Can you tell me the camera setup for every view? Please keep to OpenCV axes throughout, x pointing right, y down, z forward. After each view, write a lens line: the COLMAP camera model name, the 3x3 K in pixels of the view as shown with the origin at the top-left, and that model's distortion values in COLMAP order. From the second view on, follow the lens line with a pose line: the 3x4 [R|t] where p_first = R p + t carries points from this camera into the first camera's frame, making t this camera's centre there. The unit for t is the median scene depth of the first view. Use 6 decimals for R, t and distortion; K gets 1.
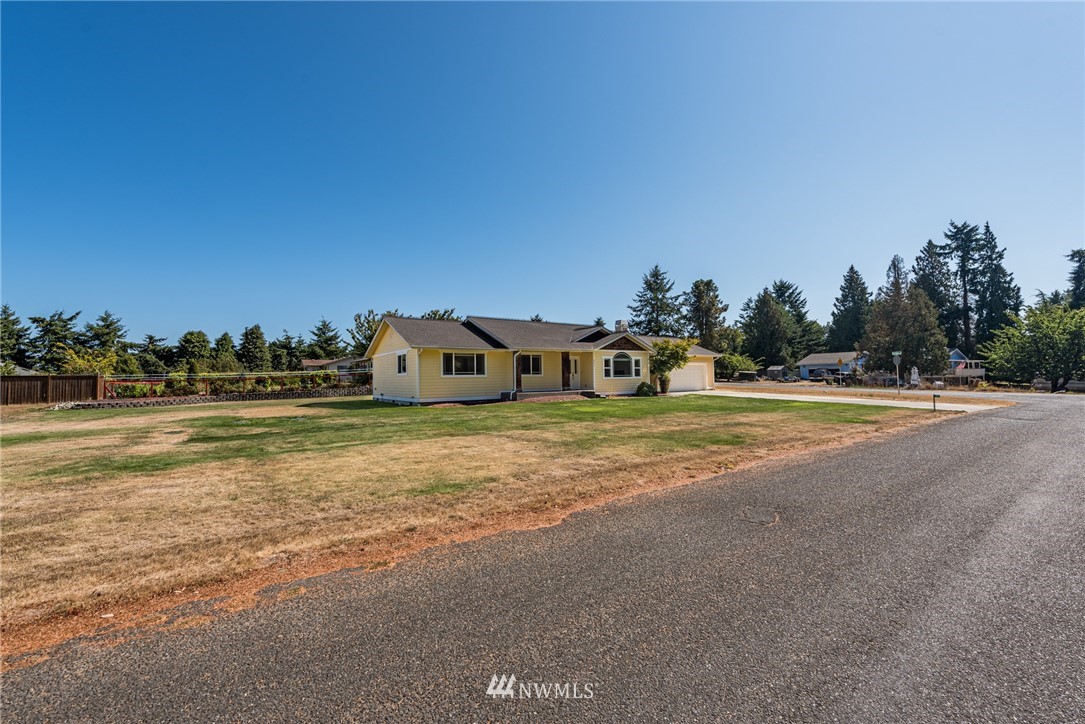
lens RADIAL K [[439.8, 0, 537.6], [0, 439.8, 355.9], [0, 0, 1]] dist [-0.007255, -0.000952]
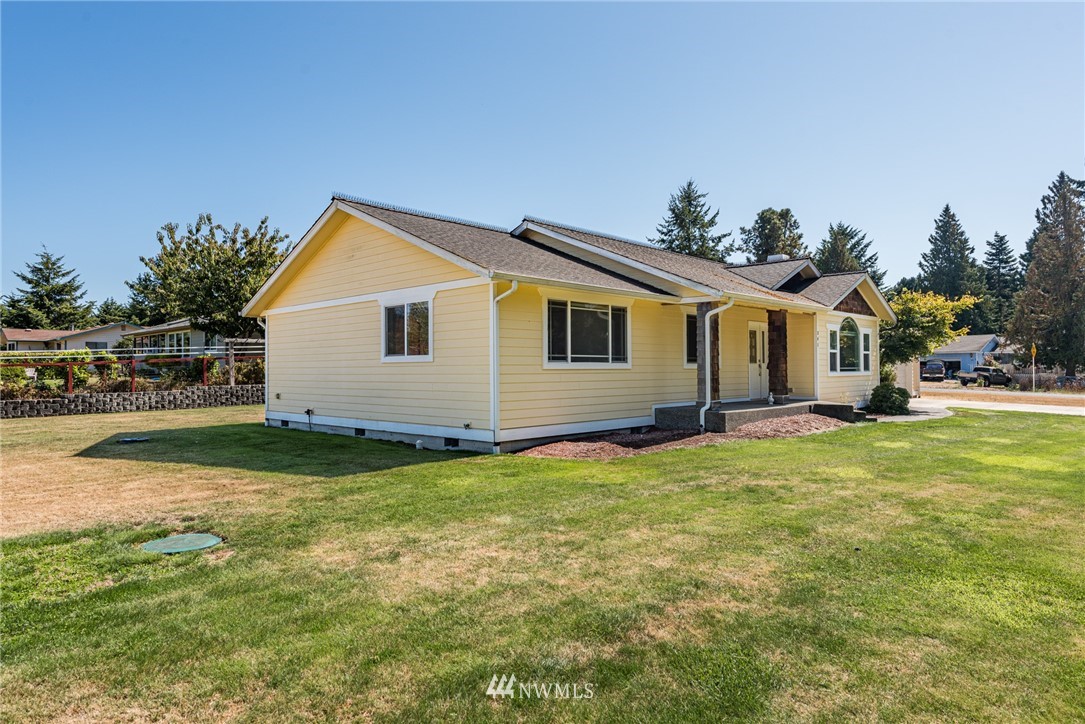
lens RADIAL K [[671.4, 0, 540.5], [0, 671.4, 361.7], [0, 0, 1]] dist [0.003386, -0.000834]
pose [[0.979580, 0.012899, 0.200639, -0.252644], [-0.020351, 0.999176, 0.035124, 0.018853], [-0.200021, -0.038490, 0.979035, 0.363784]]
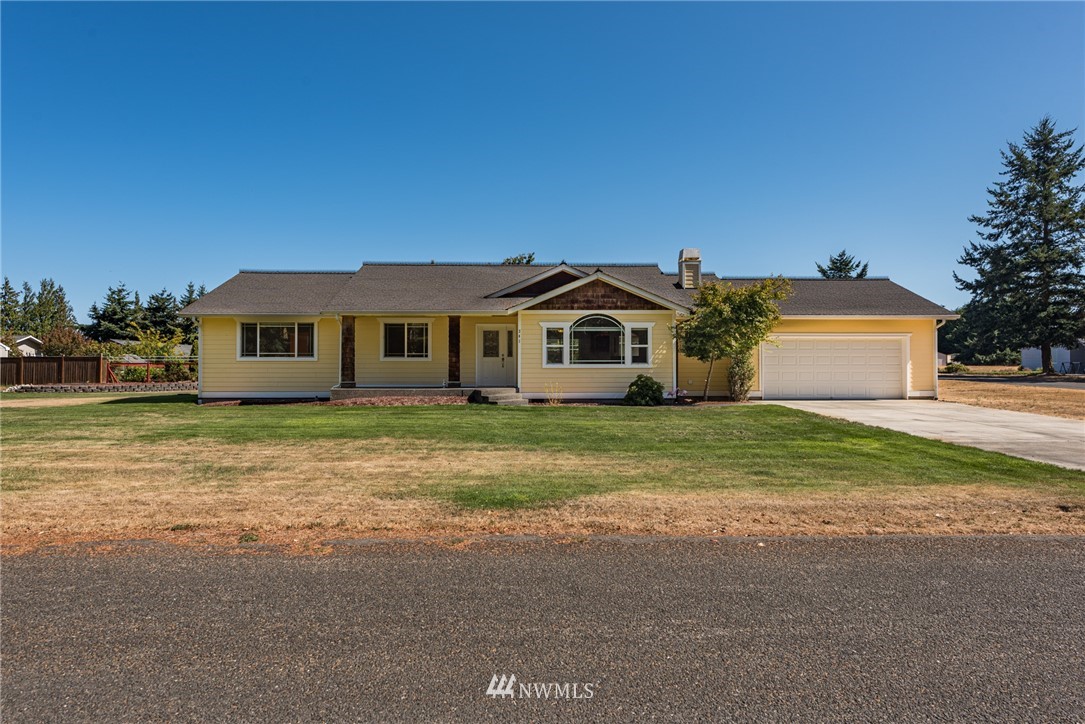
lens RADIAL K [[671.4, 0, 537.7], [0, 671.4, 368.6], [0, 0, 1]] dist [0.003386, -0.000834]
pose [[0.837003, 0.014223, -0.547013, 0.528777], [0.015679, 0.998628, 0.049957, 0.013766], [0.546973, -0.050391, 0.835632, 0.318861]]
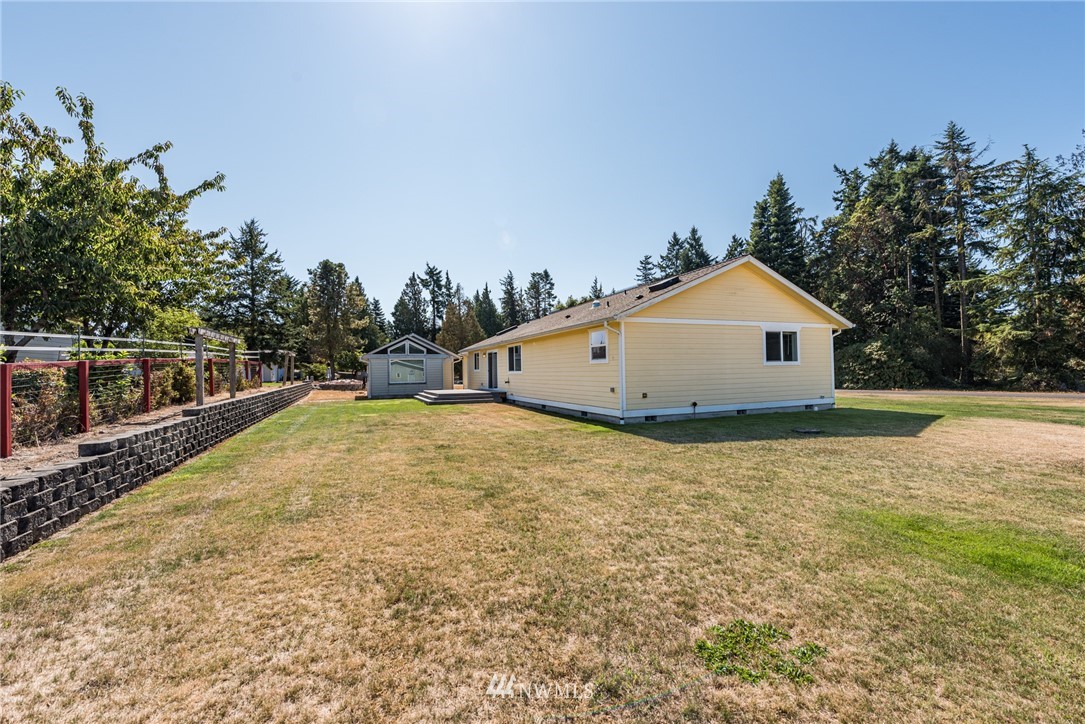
lens RADIAL K [[439.8, 0, 543.3], [0, 439.8, 364.4], [0, 0, 1]] dist [-0.007255, -0.000952]
pose [[0.214201, 0.021414, 0.976555, -0.763791], [-0.034203, 0.999311, -0.014411, 0.050528], [-0.976191, -0.030314, 0.214786, 0.941108]]
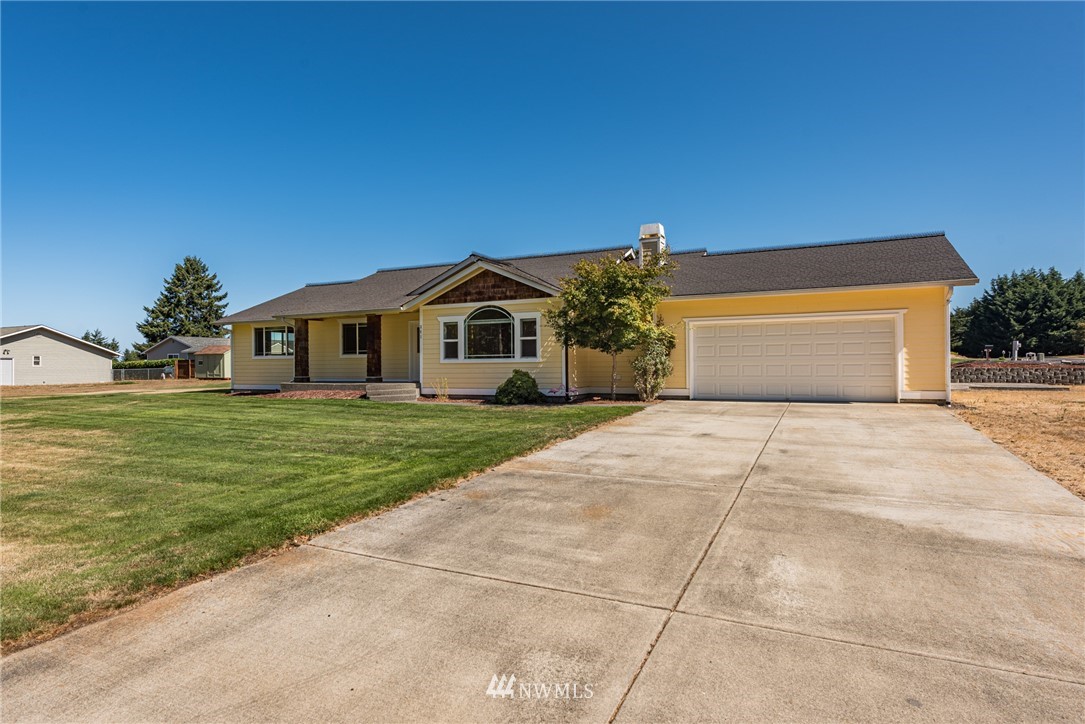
lens RADIAL K [[592.6, 0, 536.9], [0, 592.6, 360.4], [0, 0, 1]] dist [0.002927, 0.000285]
pose [[0.490063, 0.007293, -0.871656, 0.737846], [0.047499, 0.998256, 0.035057, 0.029023], [0.870392, -0.058583, 0.488862, 0.706470]]
